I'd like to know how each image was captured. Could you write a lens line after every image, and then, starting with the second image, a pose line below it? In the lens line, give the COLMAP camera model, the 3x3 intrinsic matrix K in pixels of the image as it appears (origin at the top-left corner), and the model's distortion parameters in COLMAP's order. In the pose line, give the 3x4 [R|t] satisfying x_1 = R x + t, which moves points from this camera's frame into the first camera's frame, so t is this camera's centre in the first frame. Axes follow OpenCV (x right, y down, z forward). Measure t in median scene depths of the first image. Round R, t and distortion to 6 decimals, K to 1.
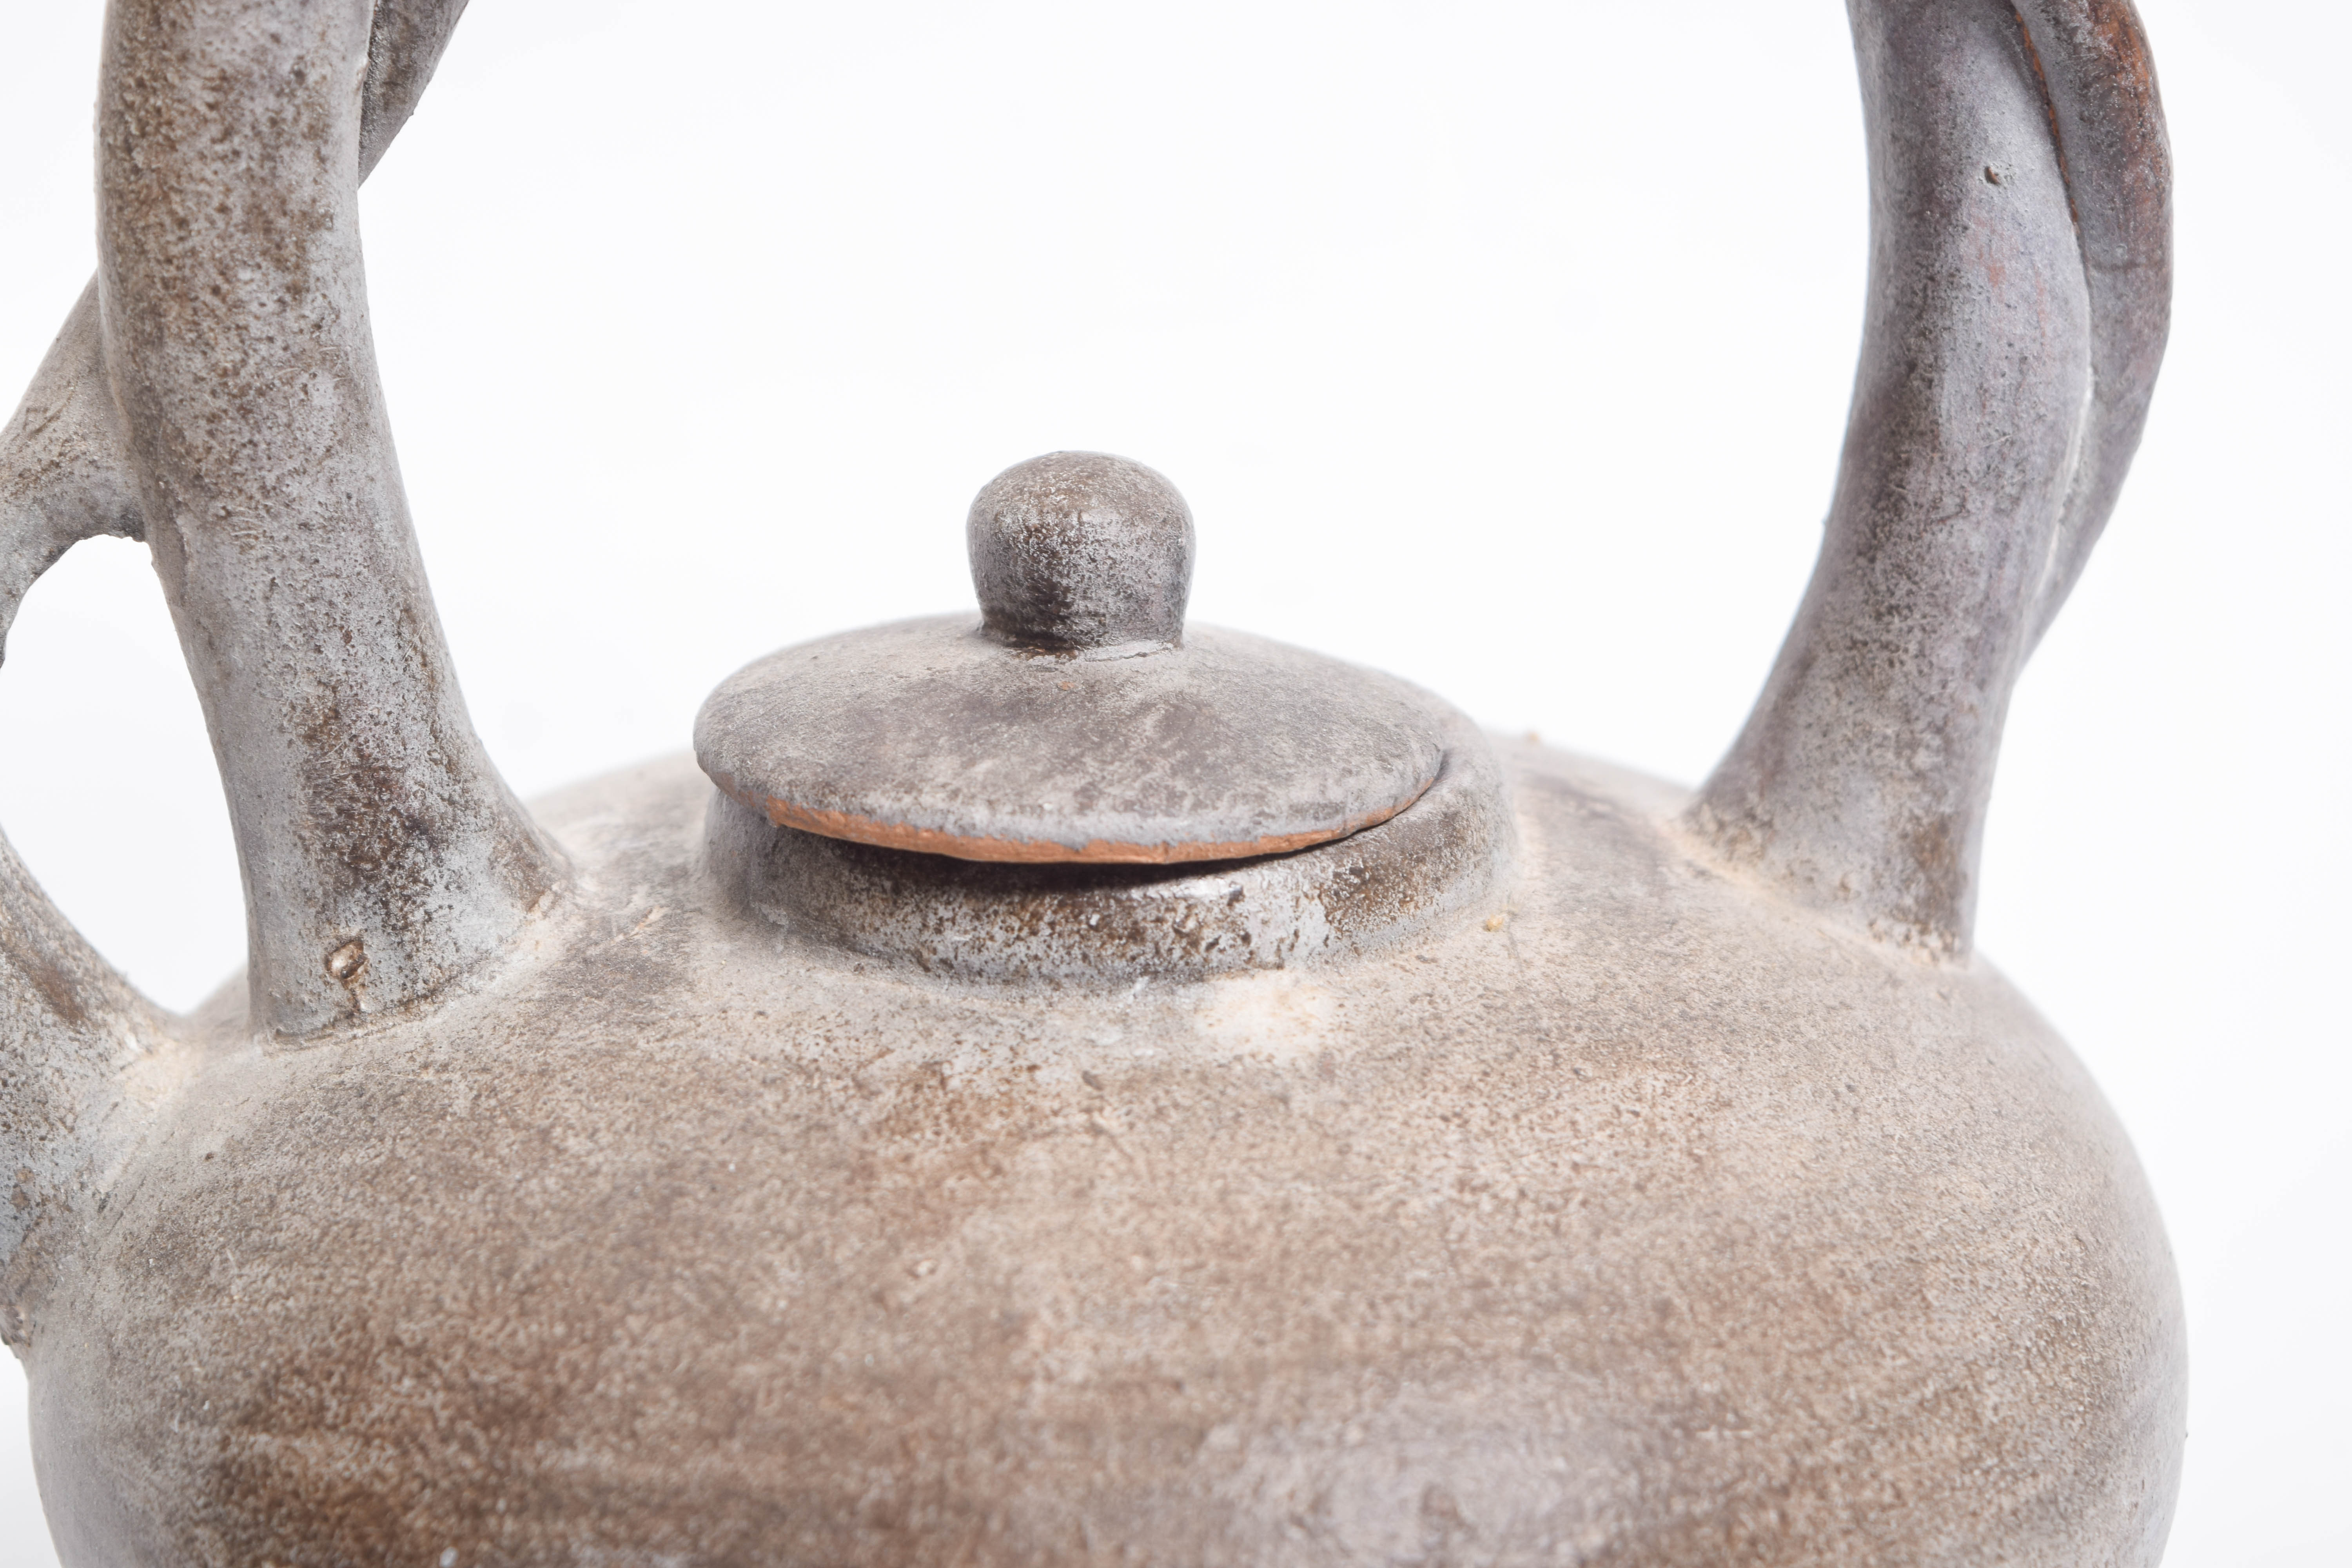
lens RADIAL K [[5369.1, 0, 1171.7], [0, 5369.1, 790.4], [0, 0, 1]] dist [-0.066705, 0.000000]
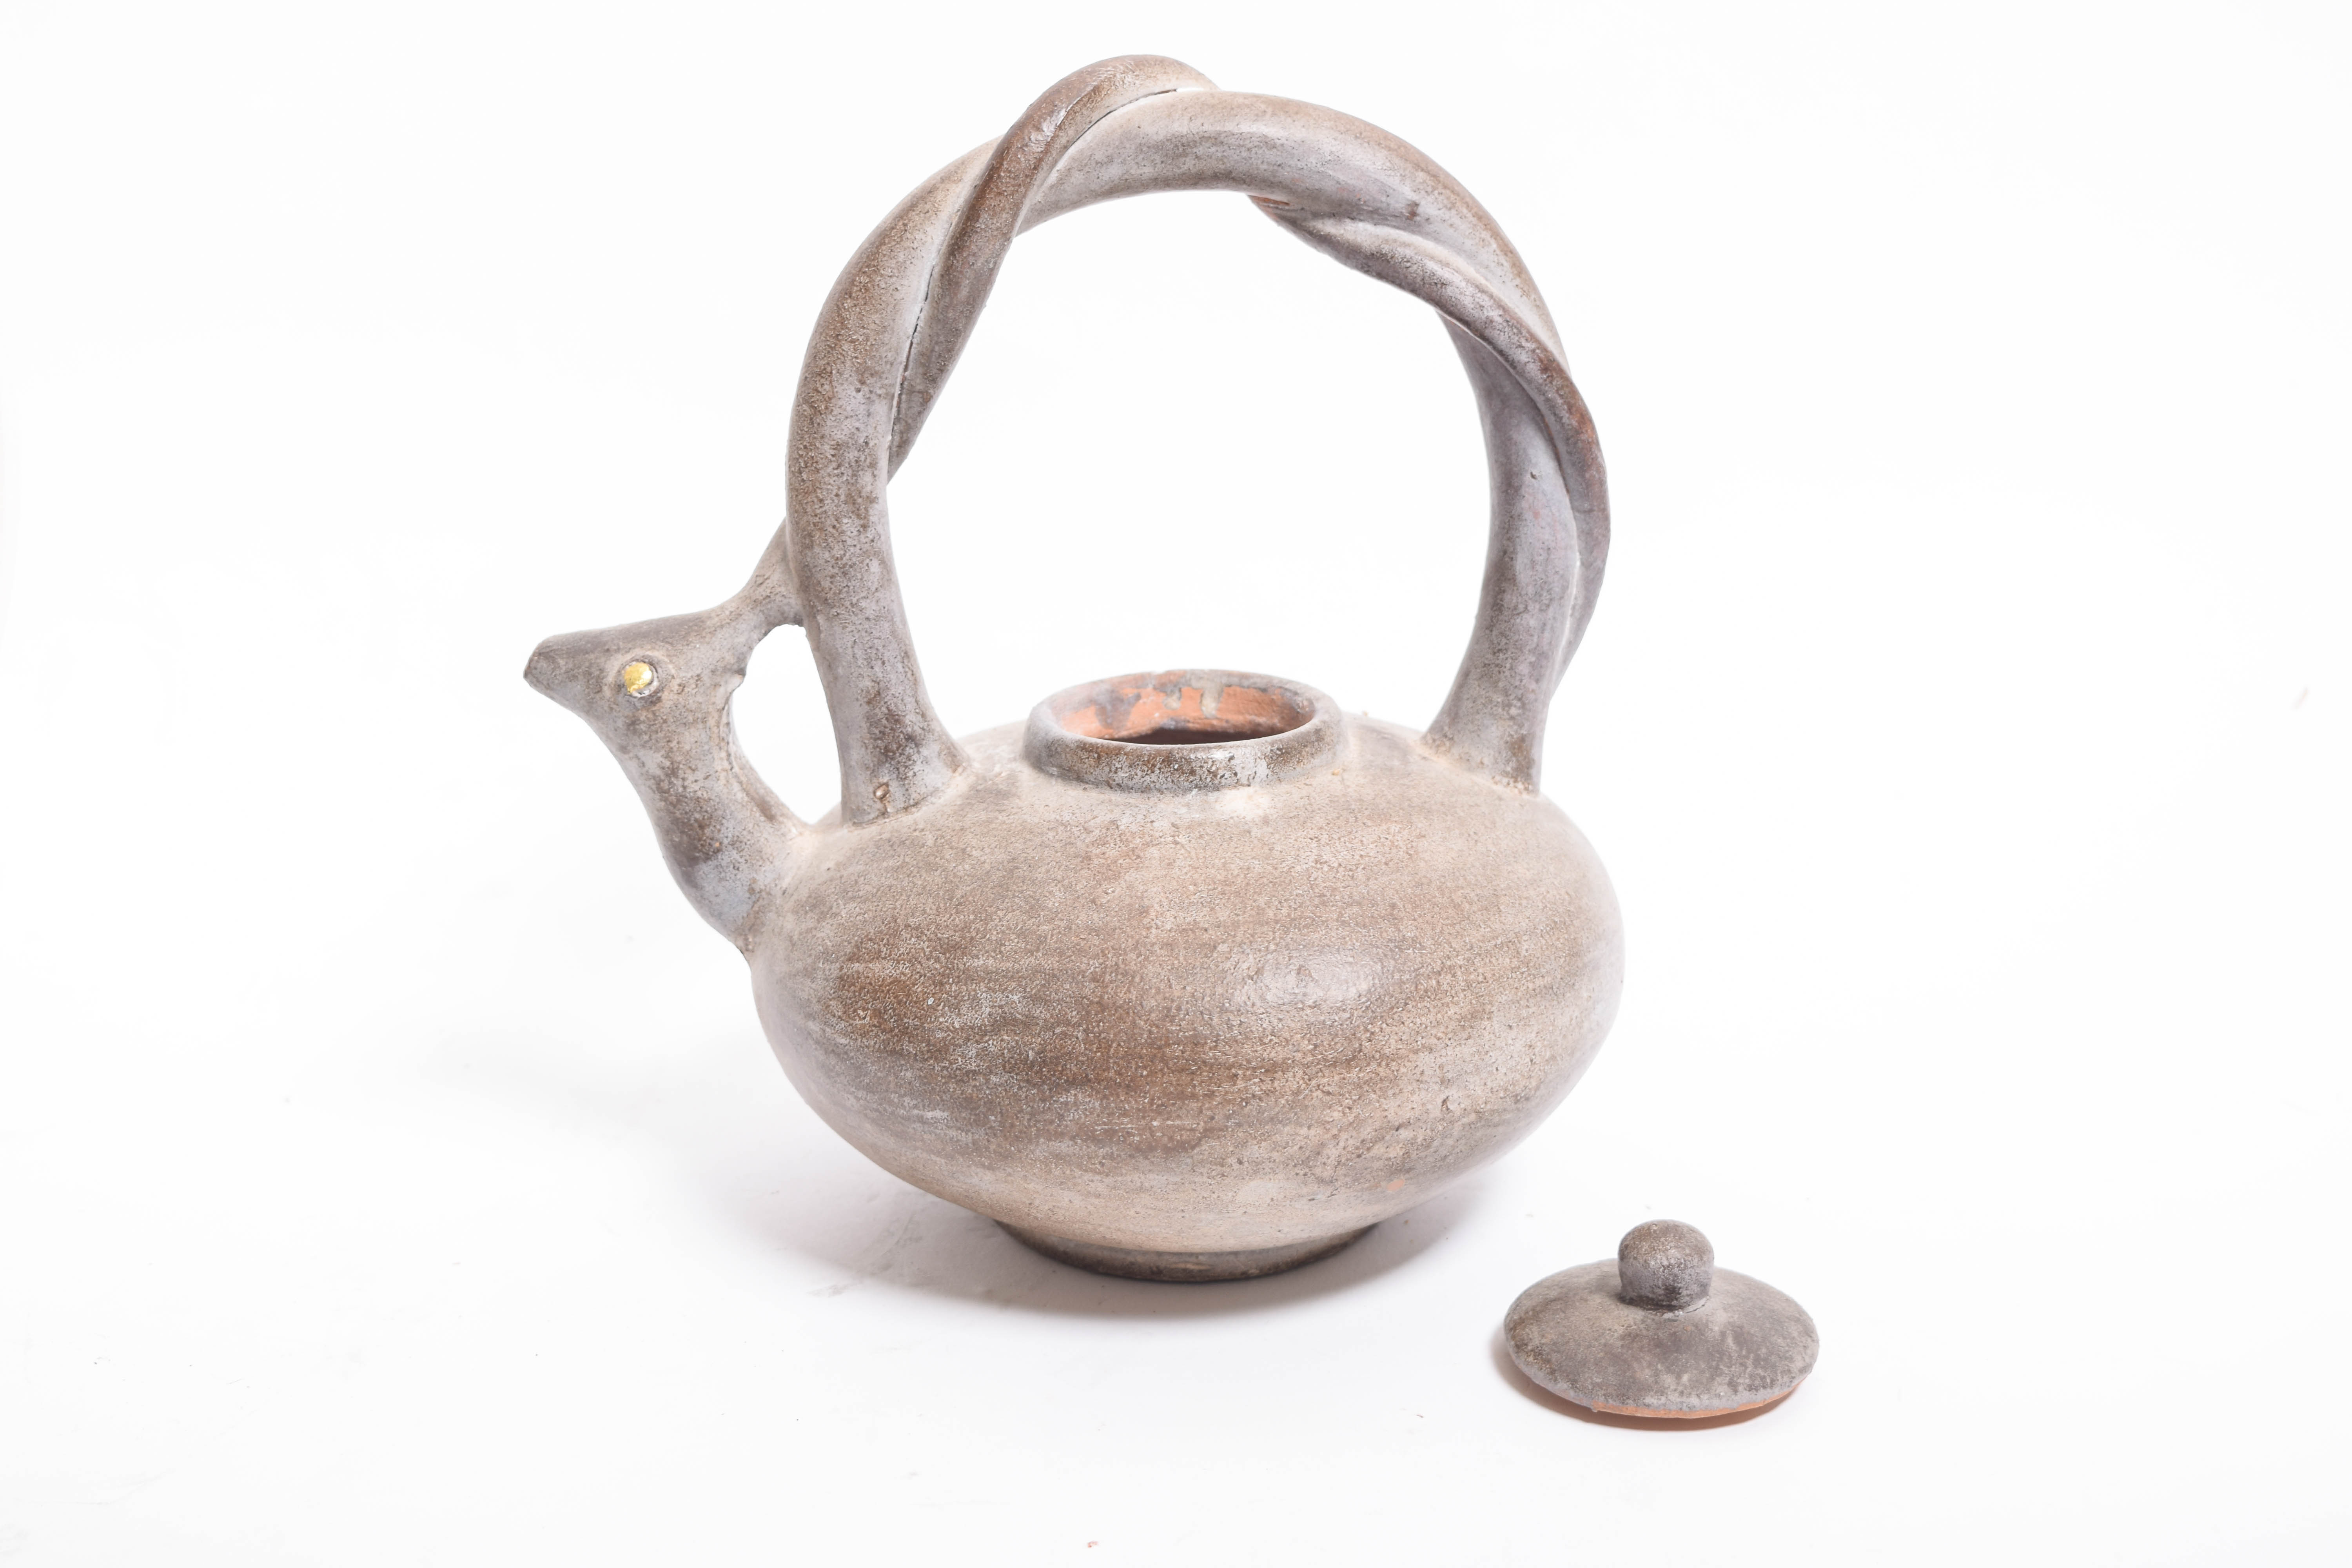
lens RADIAL K [[3922.0, 0, 1178.9], [0, 3922.0, 777.4], [0, 0, 1]] dist [-0.023743, 0.000000]
pose [[0.999393, -0.009407, -0.033553, 0.049454], [0.007682, 0.998660, -0.051178, 0.124318], [0.033989, 0.050889, 0.998126, -0.867497]]
